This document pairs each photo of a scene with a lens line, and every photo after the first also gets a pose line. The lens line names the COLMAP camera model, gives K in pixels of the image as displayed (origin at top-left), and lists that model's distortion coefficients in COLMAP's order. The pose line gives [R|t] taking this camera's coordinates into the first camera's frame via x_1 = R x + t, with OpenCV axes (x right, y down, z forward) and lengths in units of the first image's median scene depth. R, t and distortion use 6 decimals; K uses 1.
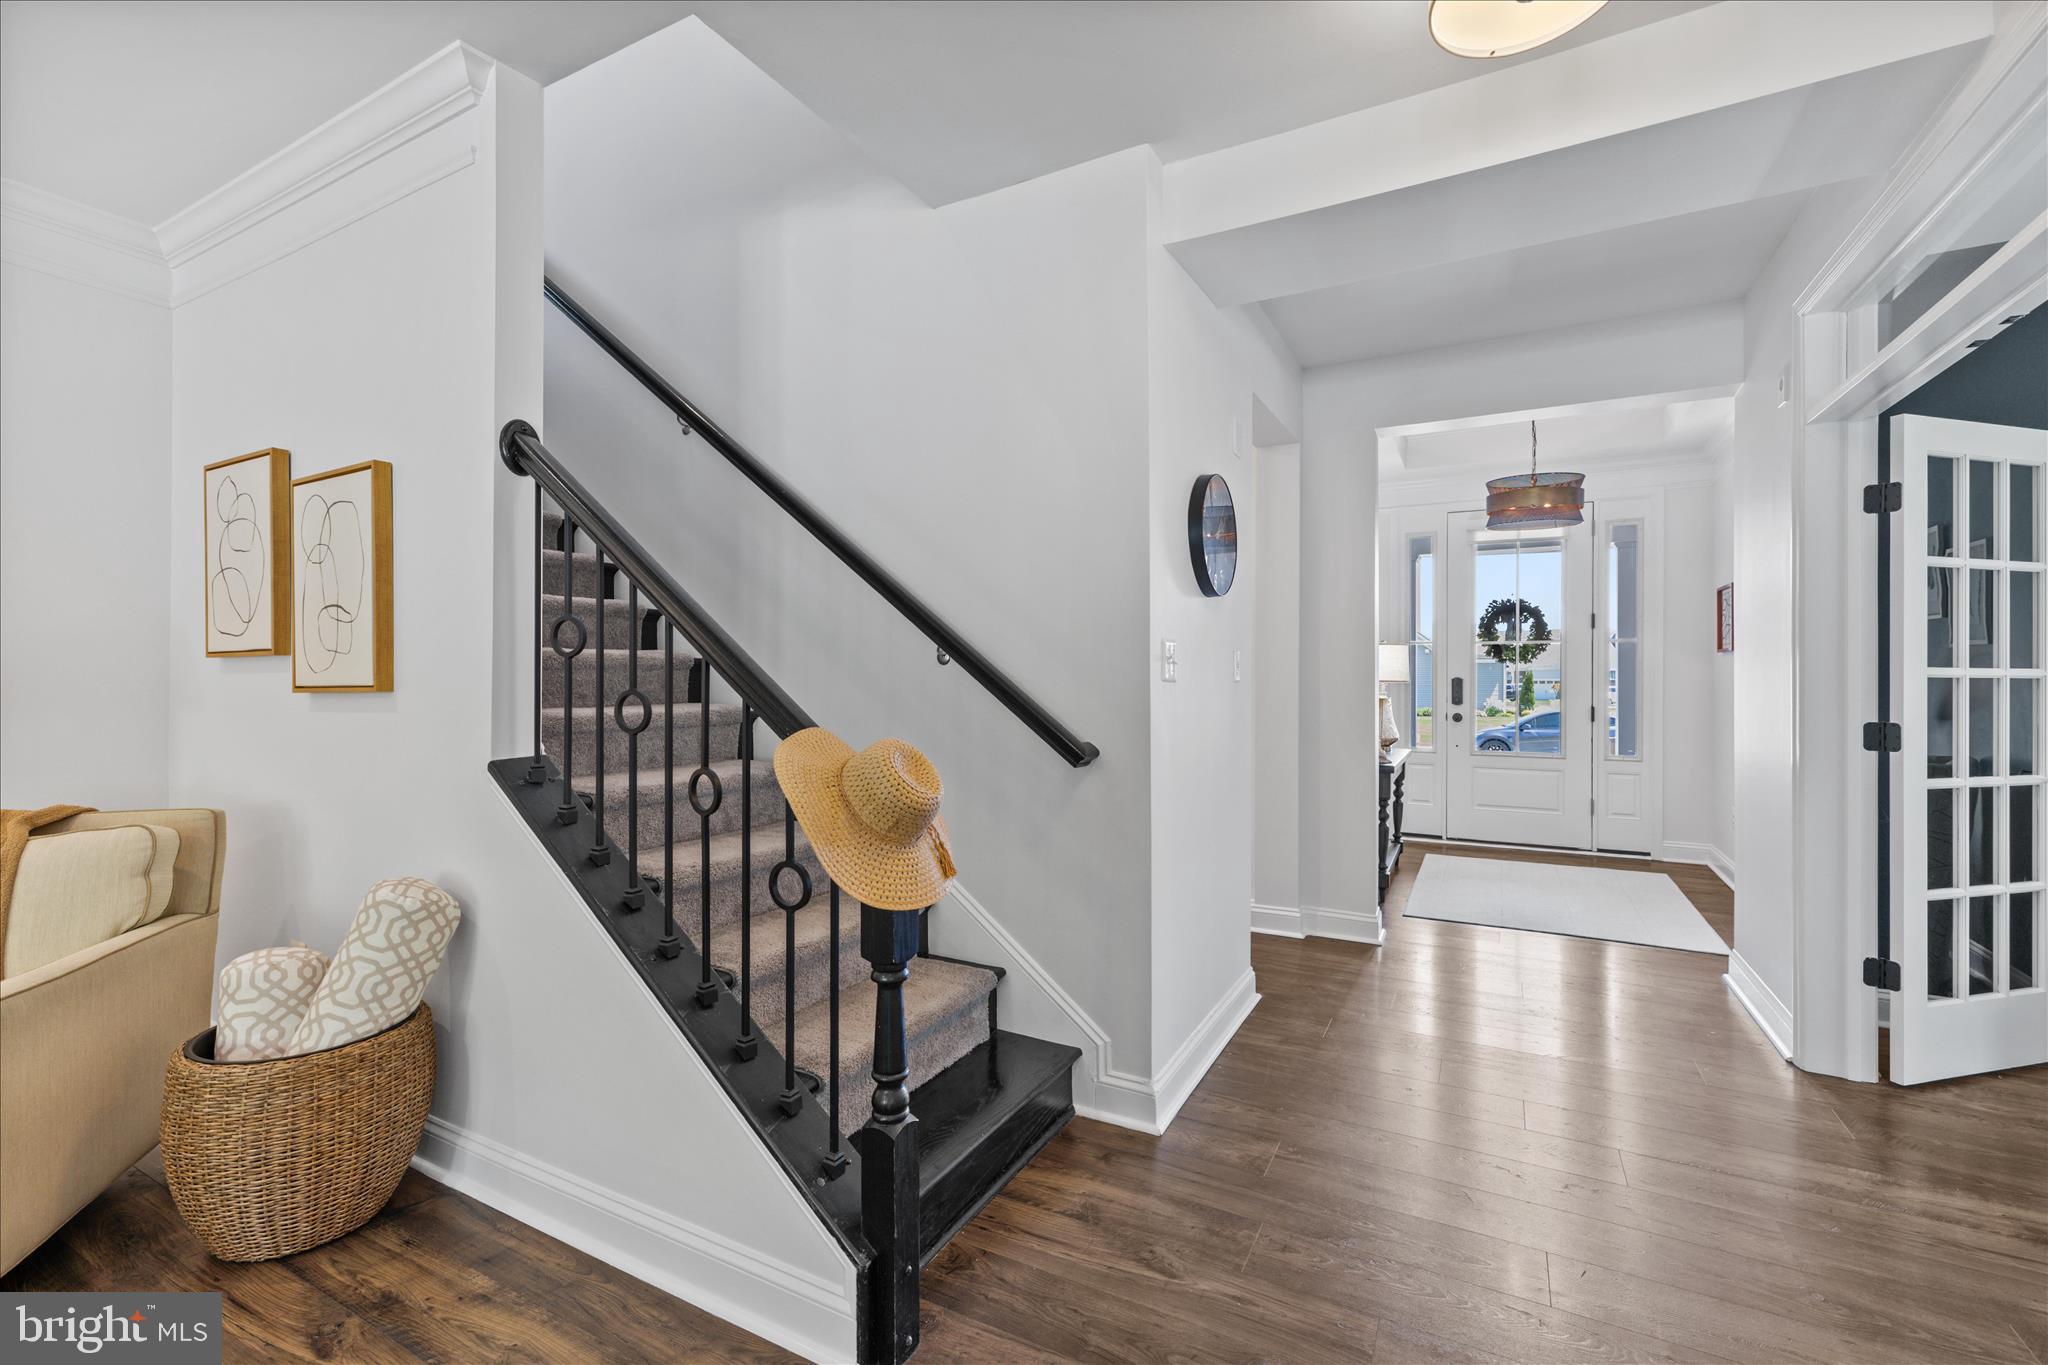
lens RADIAL K [[868.8, 0, 1019.9], [0, 868.8, 677.3], [0, 0, 1]] dist [-0.003077, -0.000061]
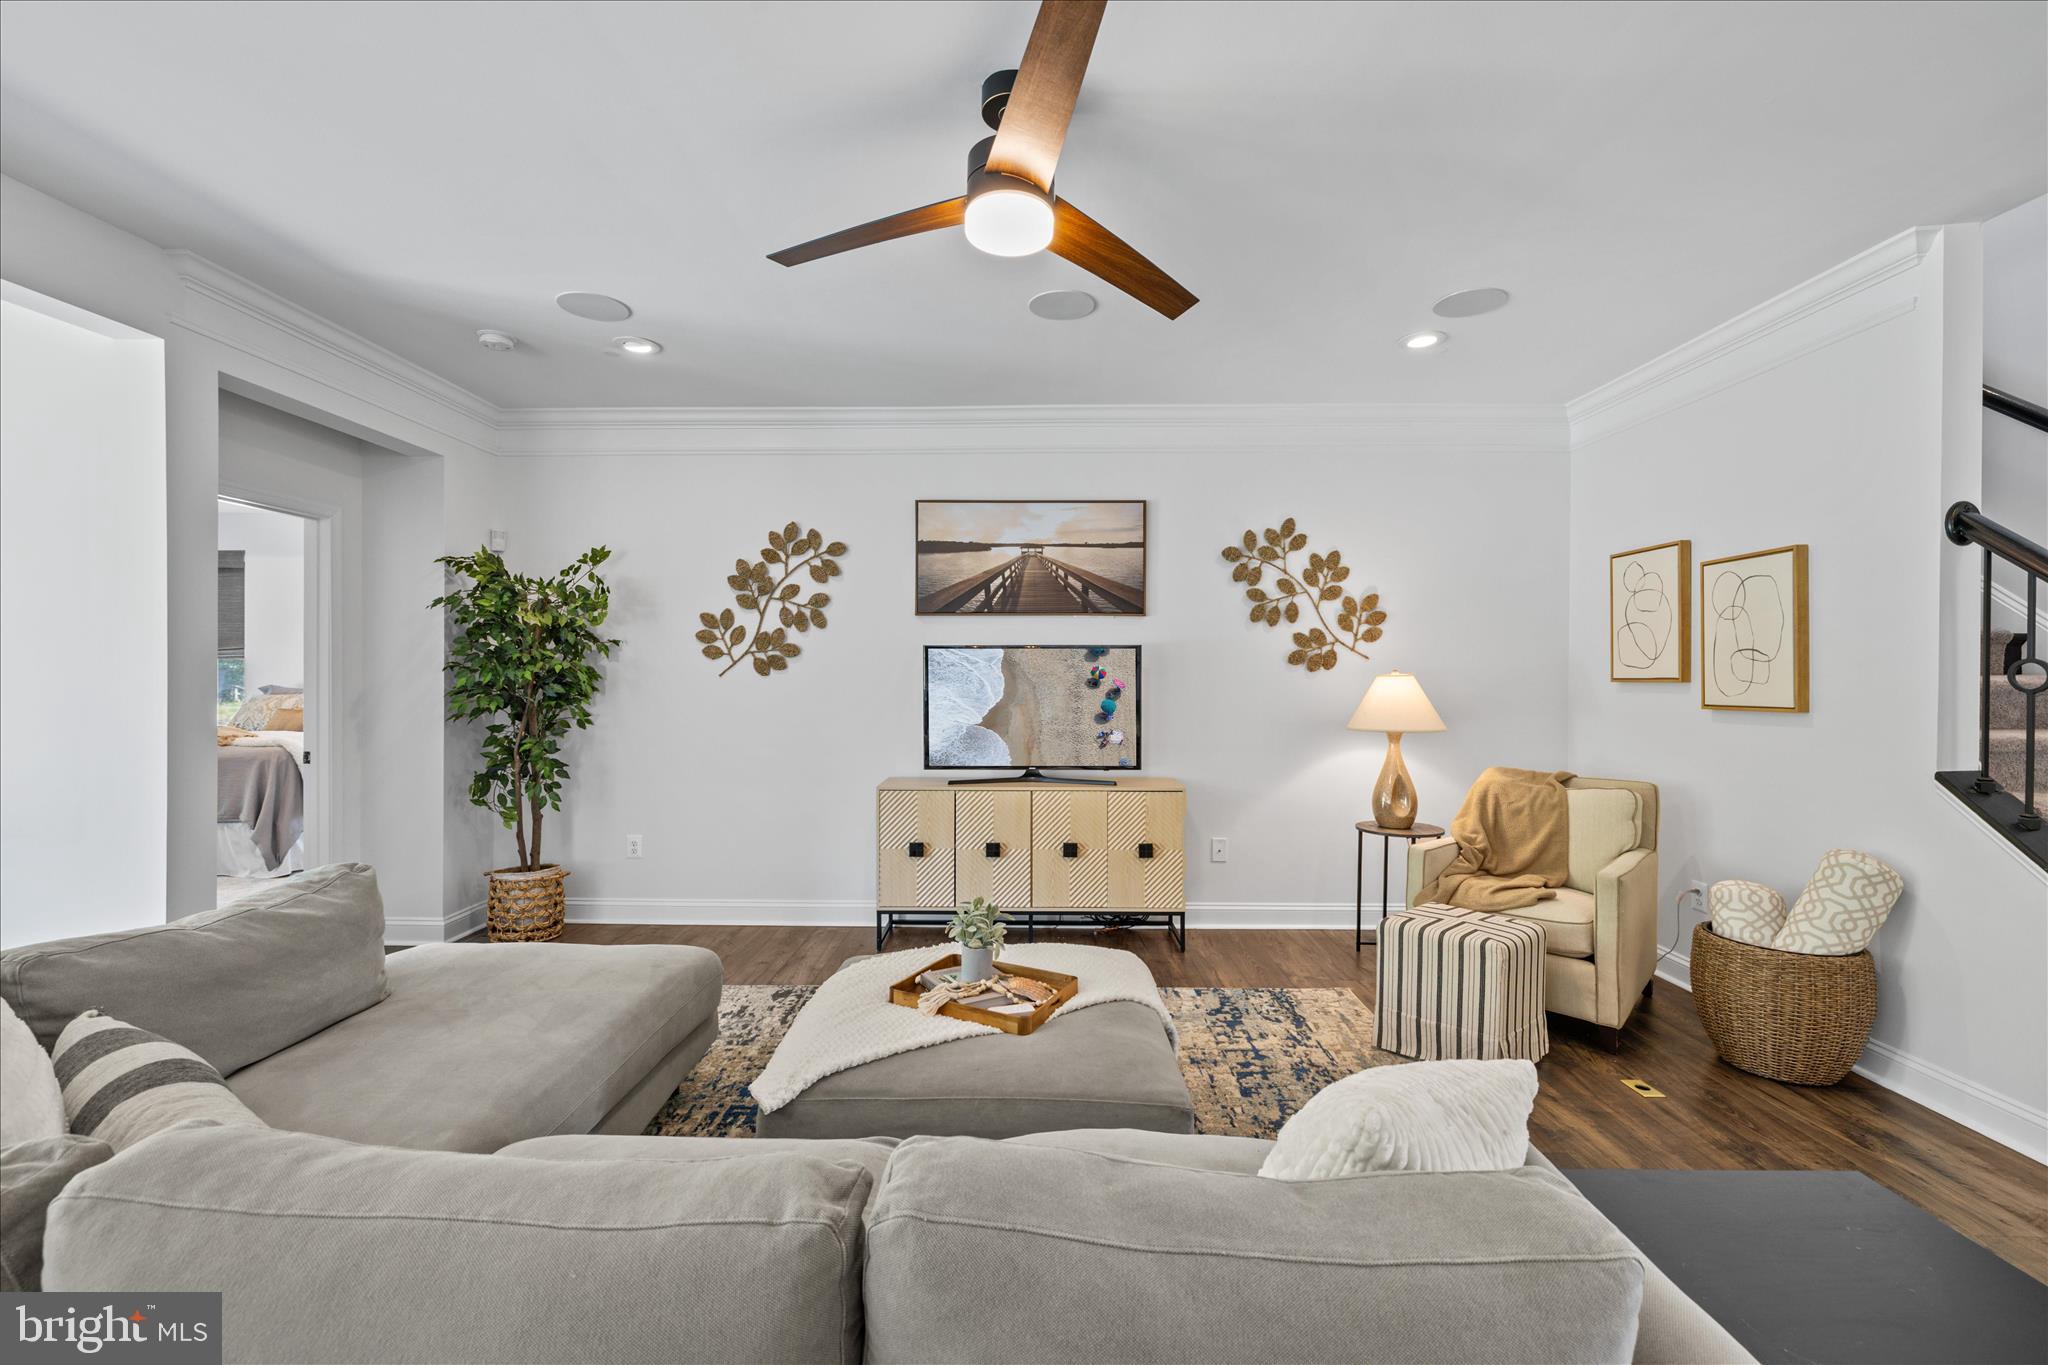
lens RADIAL K [[868.8, 0, 1022.5], [0, 868.8, 673.8], [0, 0, 1]] dist [-0.003077, -0.000061]
pose [[0.467849, 0.004819, -0.883795, -0.104470], [-0.010597, 0.999944, -0.000157, -0.032429], [0.883745, 0.009439, 0.467874, -0.760850]]
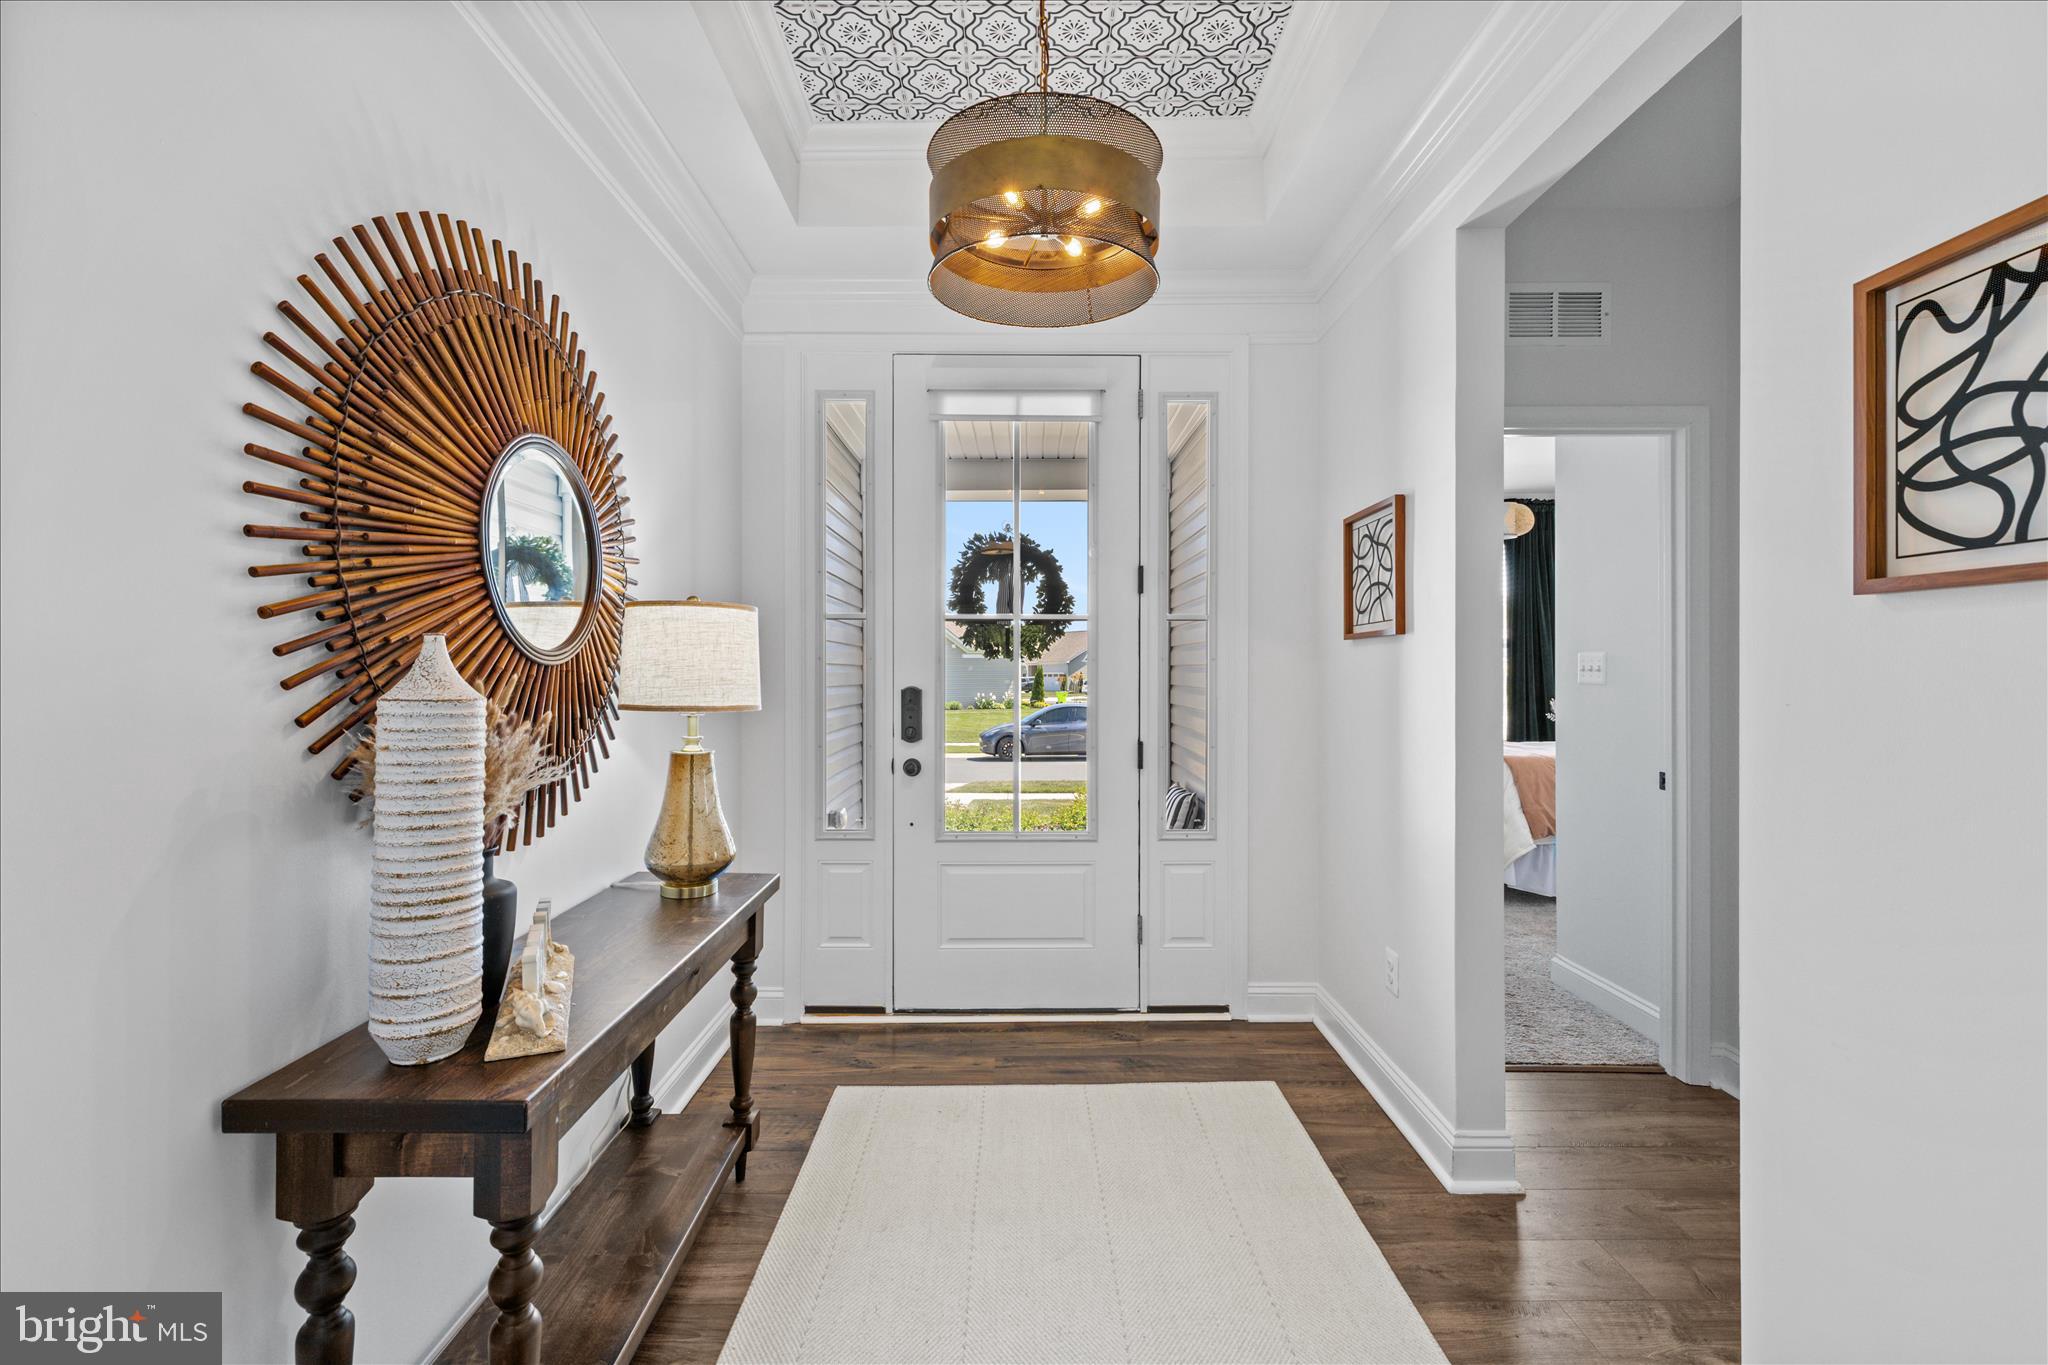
lens RADIAL K [[868.8, 0, 1021.4], [0, 868.8, 669.1], [0, 0, 1]] dist [-0.003077, -0.000061]
pose [[0.873274, -0.001818, 0.487226, 0.473181], [0.001958, 0.999998, 0.000220, -0.014746], [-0.487225, 0.000762, 0.873276, 0.800318]]
